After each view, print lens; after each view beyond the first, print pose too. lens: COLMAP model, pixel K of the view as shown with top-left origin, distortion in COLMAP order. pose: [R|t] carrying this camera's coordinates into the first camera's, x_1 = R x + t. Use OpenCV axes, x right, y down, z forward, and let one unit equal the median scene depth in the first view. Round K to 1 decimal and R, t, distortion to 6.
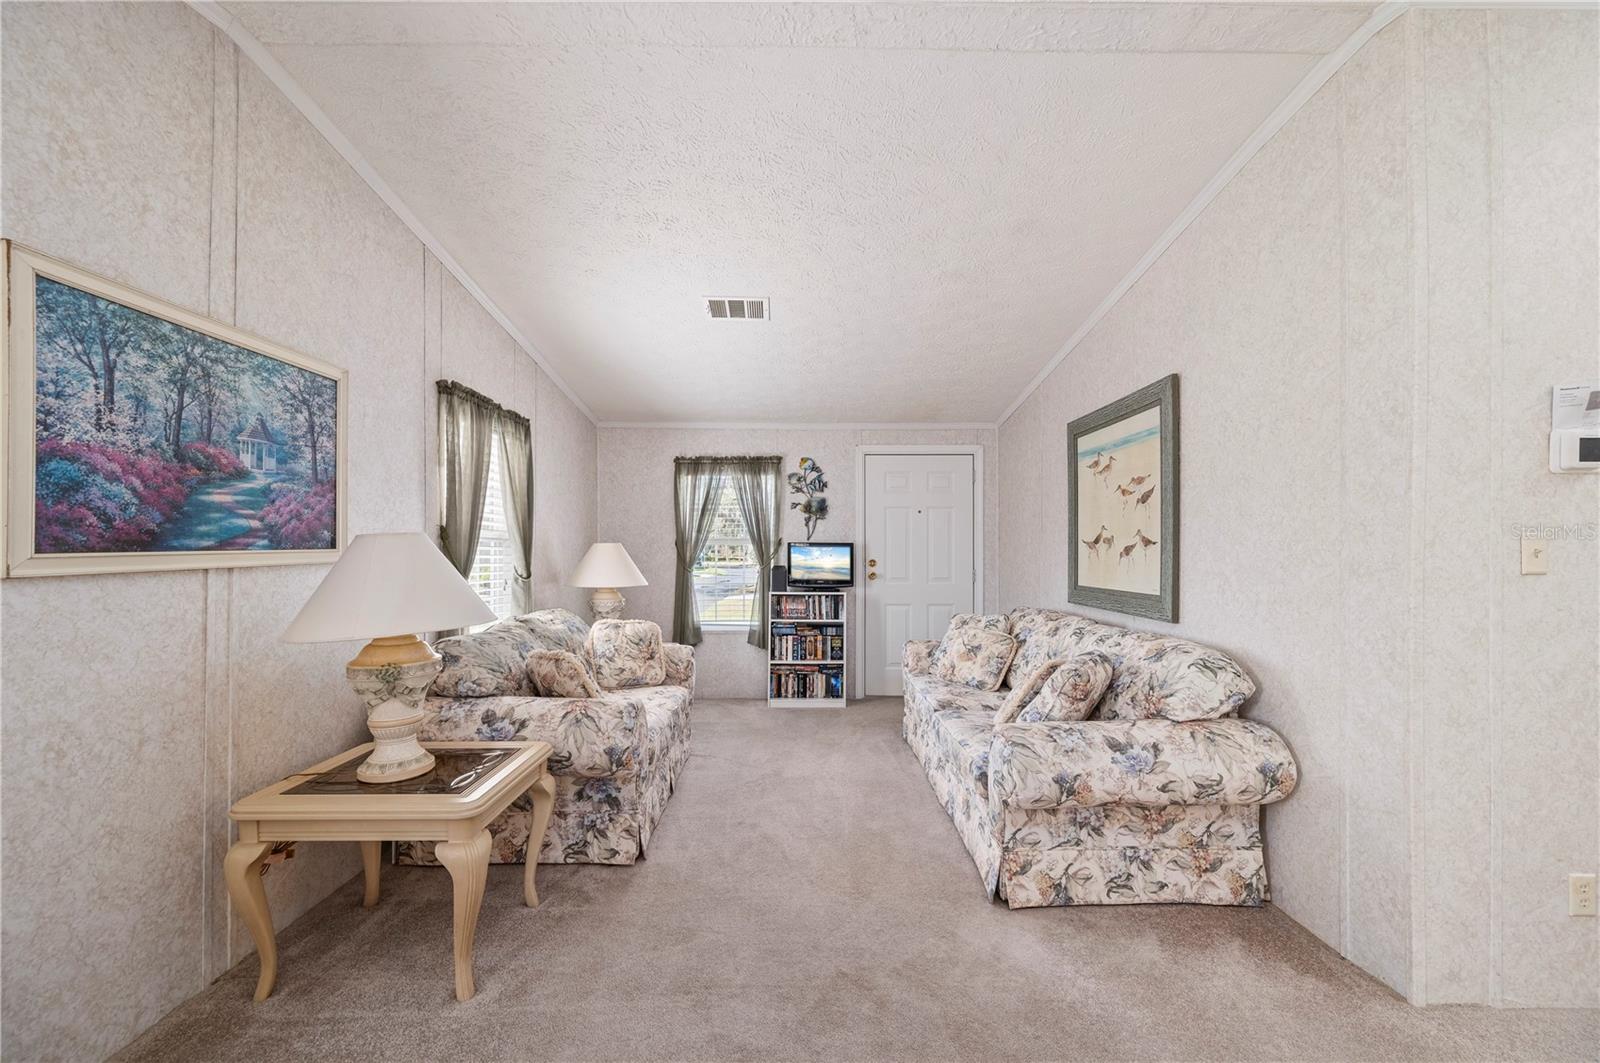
lens RADIAL K [[634.8, 0, 799.5], [0, 634.8, 544.9], [0, 0, 1]] dist [-0.000808, -0.000125]
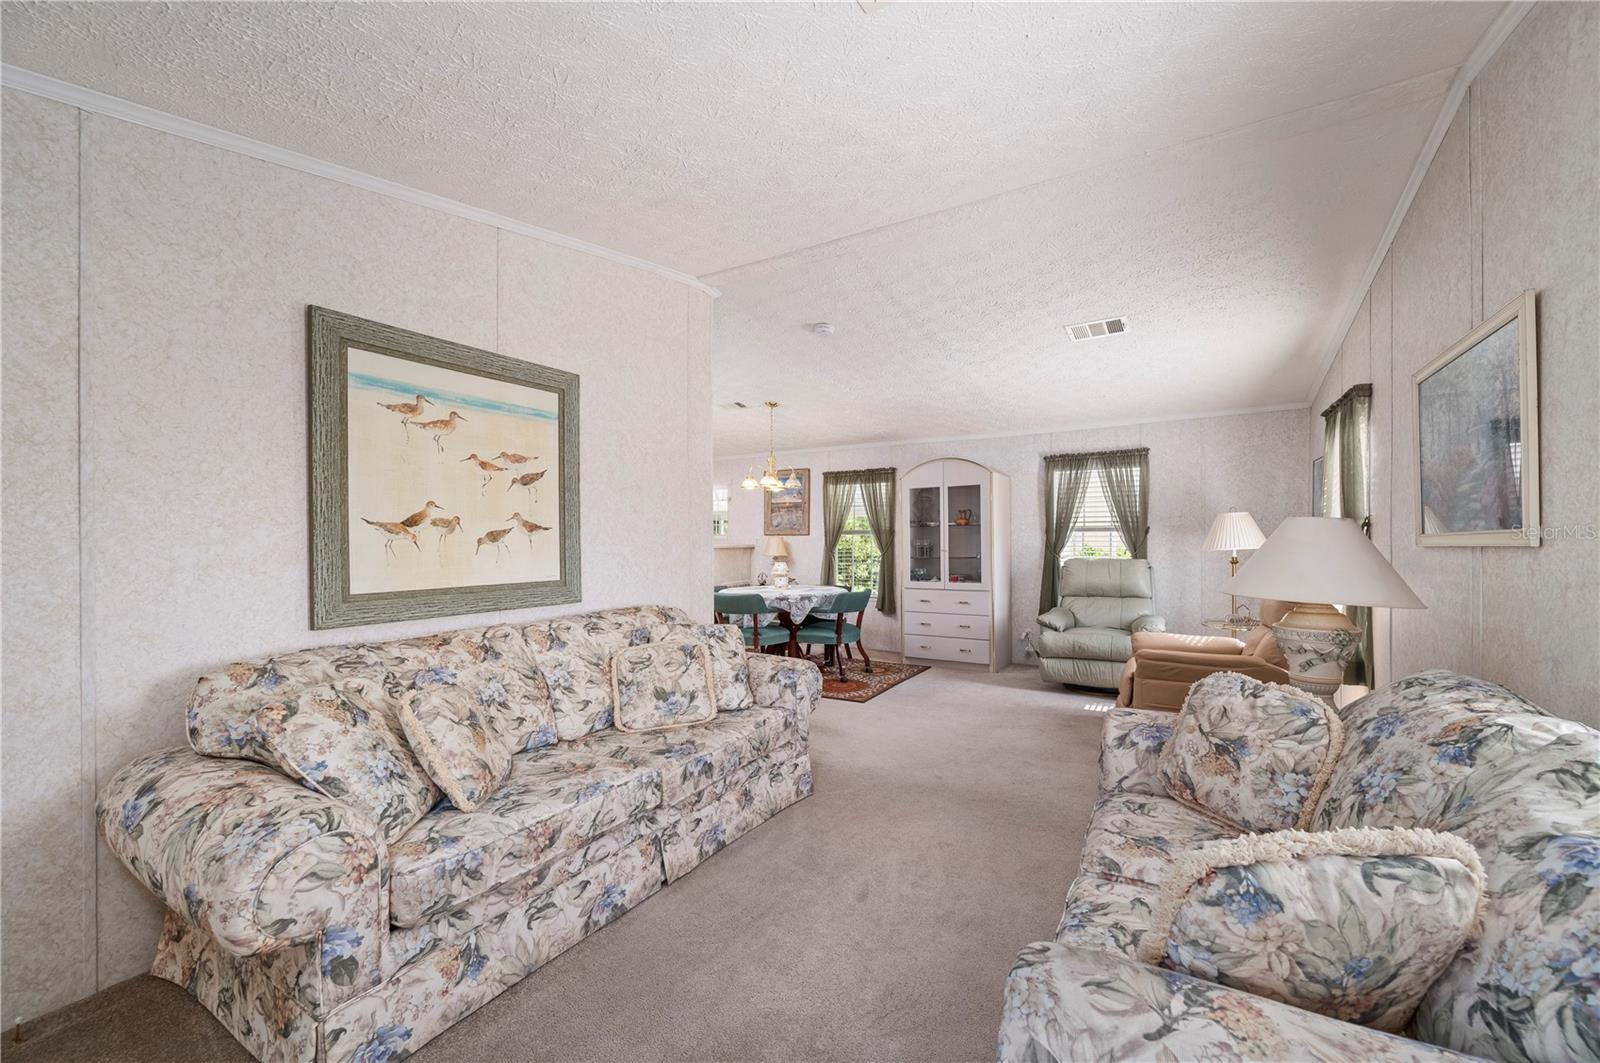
lens RADIAL K [[634.8, 0, 799.5], [0, 634.8, 544.9], [0, 0, 1]] dist [-0.000808, -0.000125]
pose [[-0.849281, -0.002257, 0.527937, -0.397187], [-0.000413, 0.999993, 0.003609, 0.024926], [-0.527941, 0.002847, -0.849276, 2.187516]]
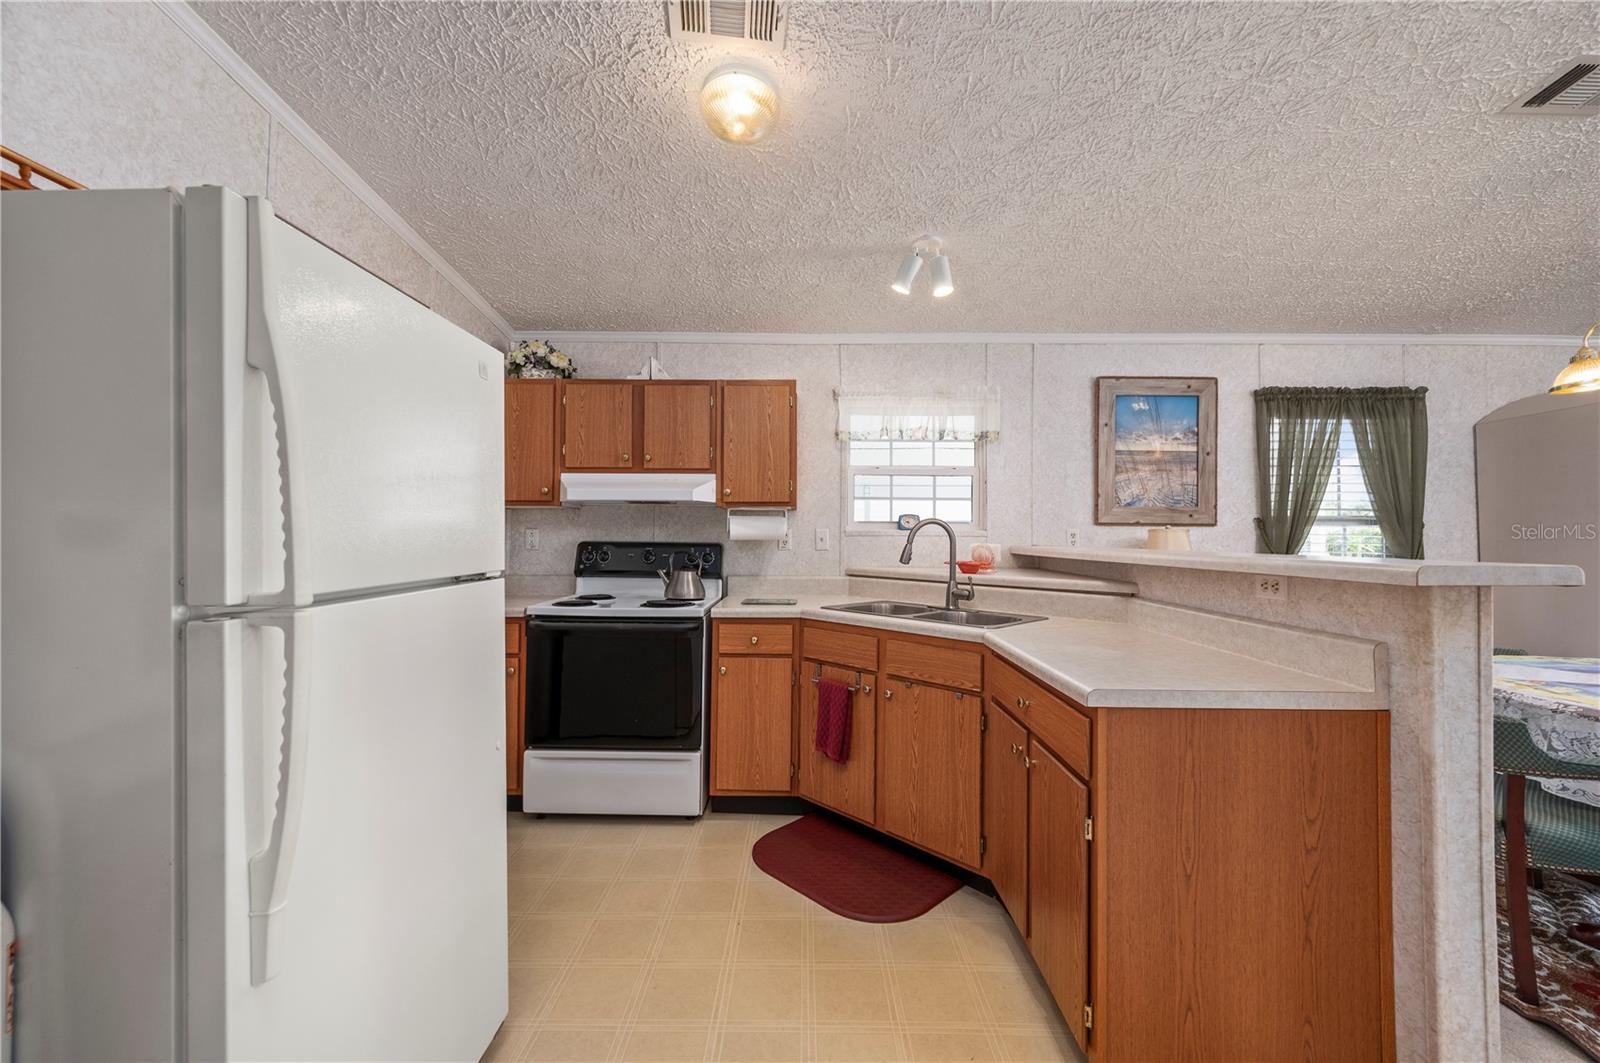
lens RADIAL K [[620.4, 0, 800.0], [0, 620.4, 531.5], [0, 0, 1]] dist [-0.001843, -0.000130]
pose [[-0.999928, -0.005449, 0.010735, 2.345001], [-0.005561, 0.999929, -0.010498, 0.019477], [-0.010677, -0.010557, -0.999887, 0.770043]]
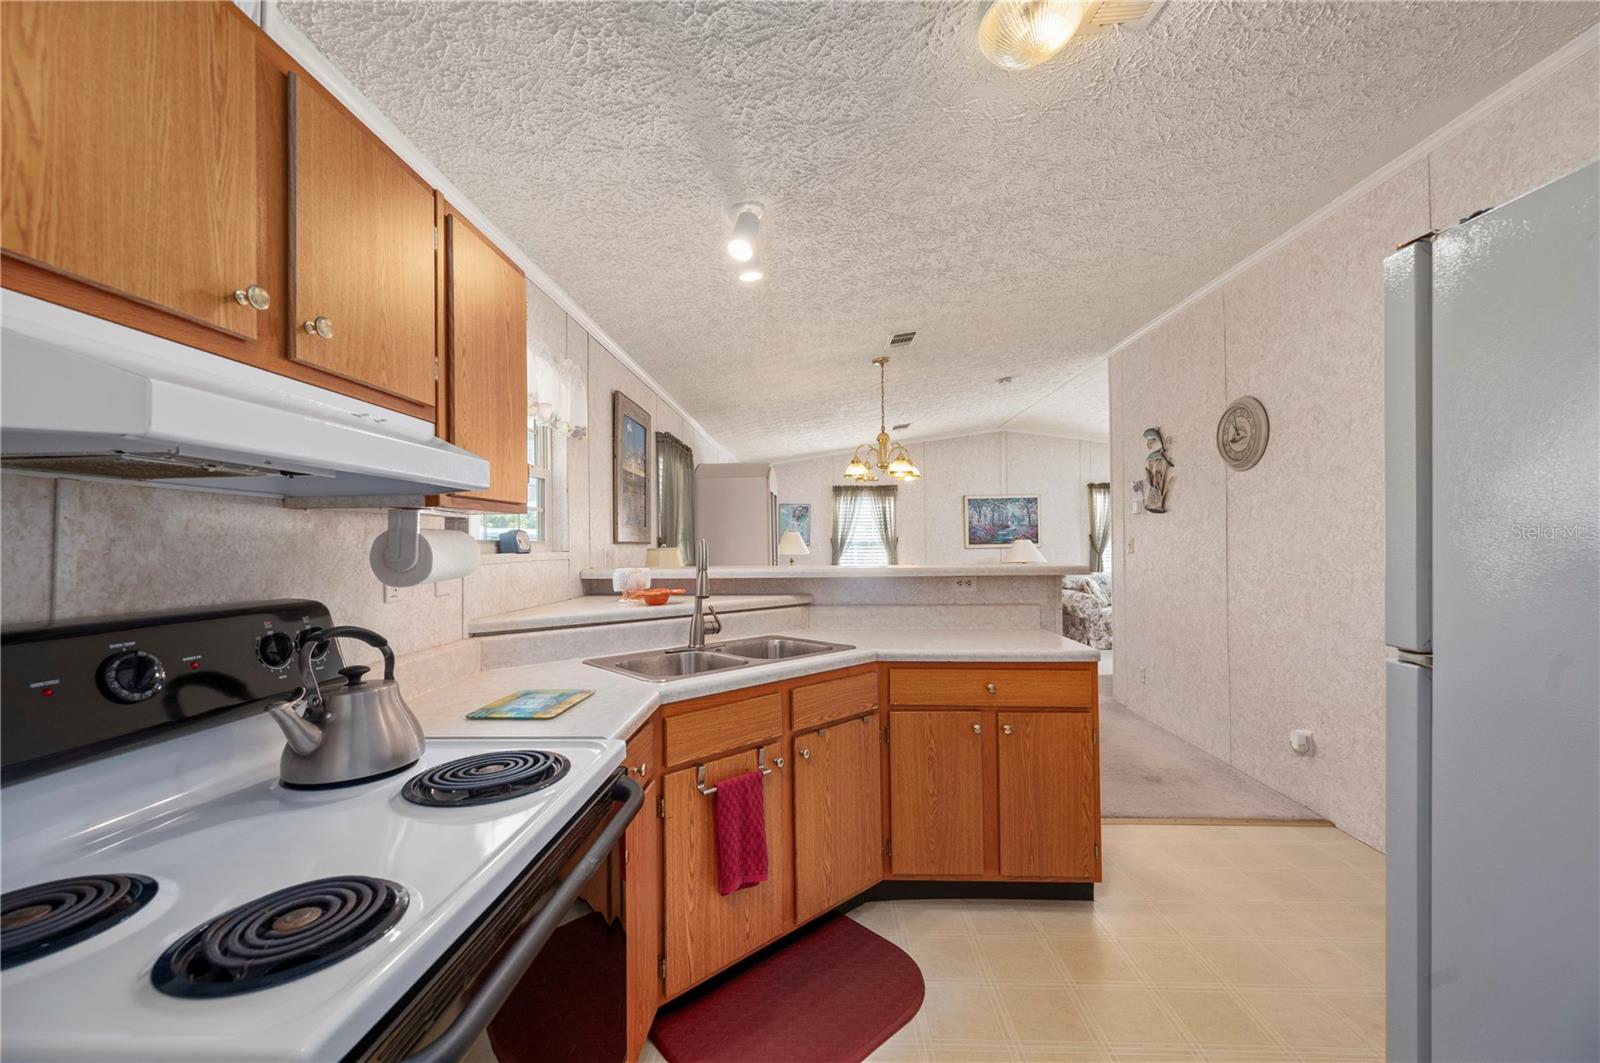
lens RADIAL K [[628.9, 0, 798.9], [0, 628.9, 536.3], [0, 0, 1]] dist [0.000260, 0.000003]
pose [[-0.041375, -0.011085, -0.999082, 3.077986], [0.013279, 0.999844, -0.011644, -0.010662], [0.999055, -0.013749, -0.041221, -0.248105]]
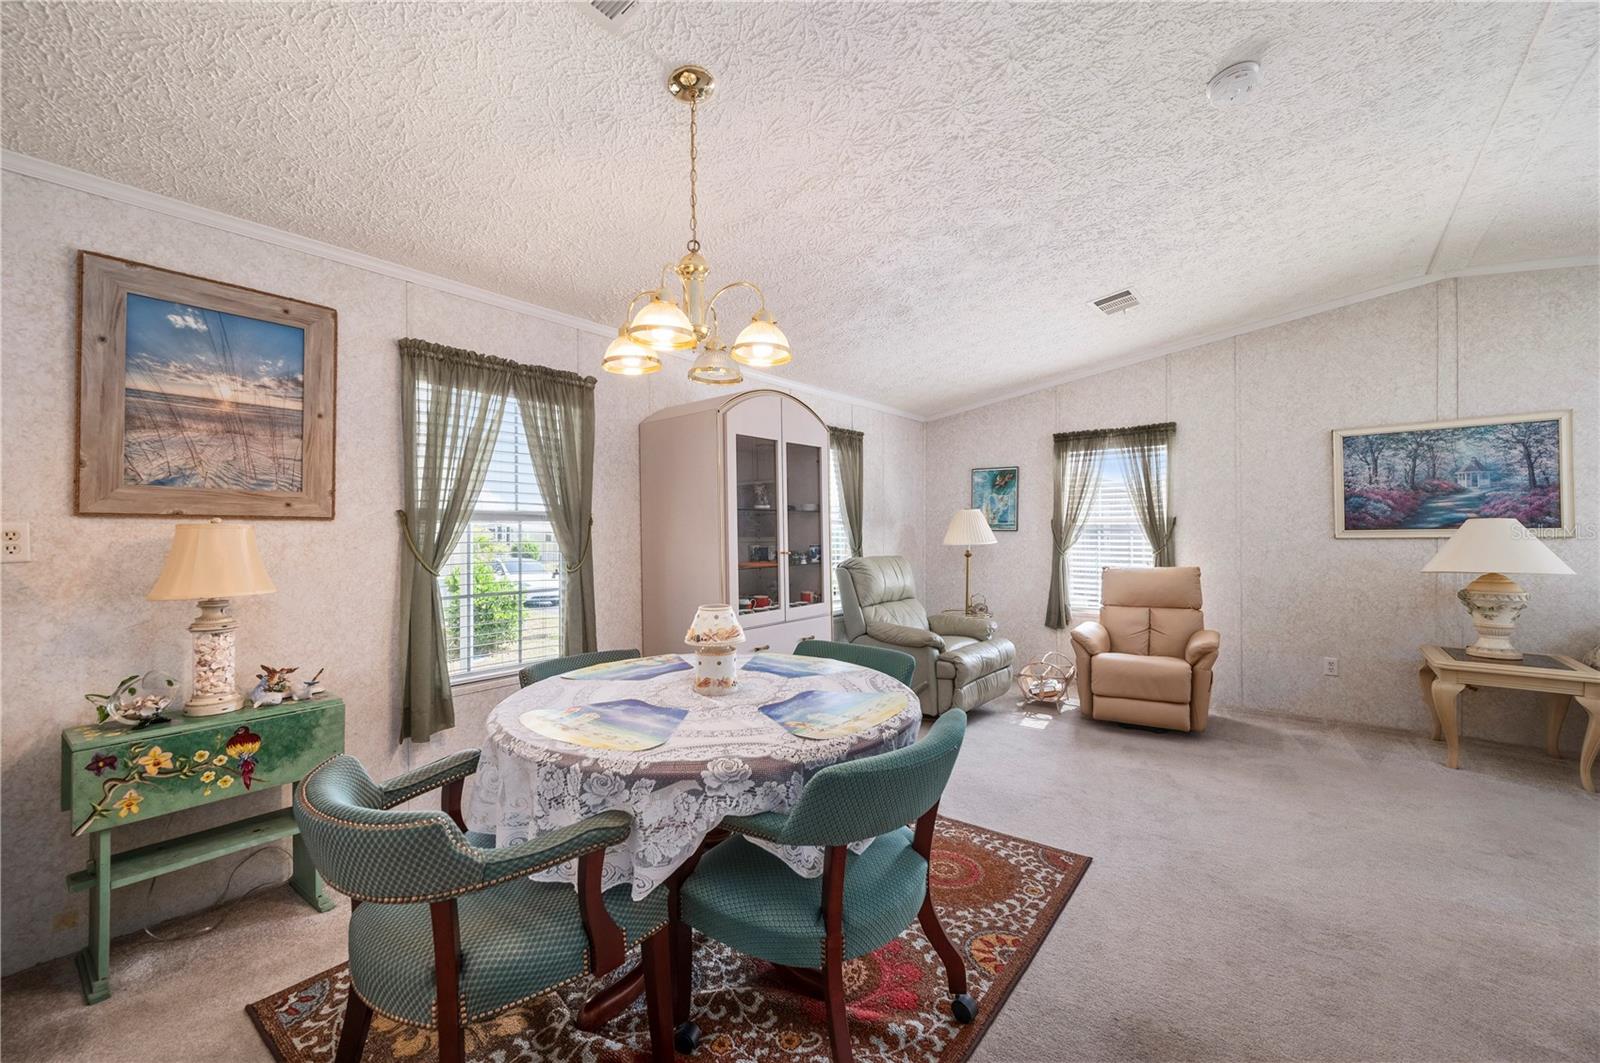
lens RADIAL K [[642.6, 0, 798.9], [0, 642.6, 530.8], [0, 0, 1]] dist [0.007698, -0.000002]
pose [[-0.627407, -0.002398, -0.778687, 1.716968], [0.005863, 0.999952, -0.007804, 0.015498], [0.778669, -0.009462, -0.627364, 0.561580]]
